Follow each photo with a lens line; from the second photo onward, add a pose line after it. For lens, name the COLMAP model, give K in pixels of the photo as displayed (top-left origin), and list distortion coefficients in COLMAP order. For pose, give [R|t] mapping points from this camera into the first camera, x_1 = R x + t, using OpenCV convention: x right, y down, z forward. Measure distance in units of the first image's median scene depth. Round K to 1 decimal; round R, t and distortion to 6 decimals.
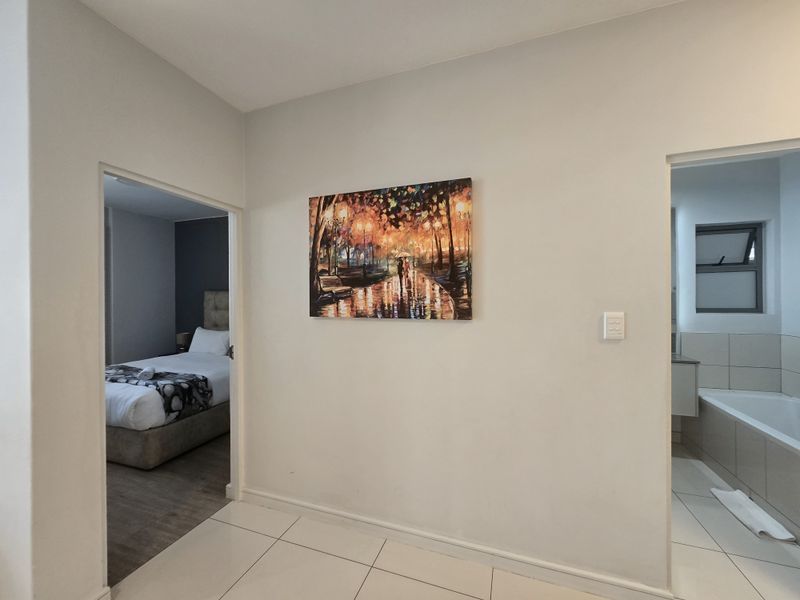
lens RADIAL K [[327.6, 0, 396.5], [0, 327.6, 298.8], [0, 0, 1]] dist [-0.004067, 0.001051]
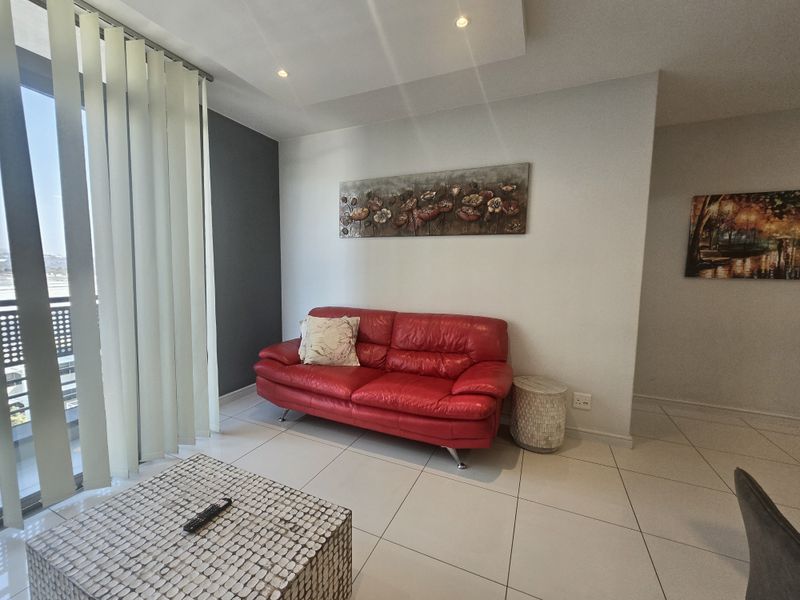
lens RADIAL K [[327.6, 0, 401.3], [0, 327.6, 300.2], [0, 0, 1]] dist [-0.004067, 0.001051]
pose [[0.996091, 0.026725, -0.084189, -1.542175], [-0.018528, 0.995143, 0.096678, 0.041707], [0.086364, -0.094740, 0.991749, -0.652940]]
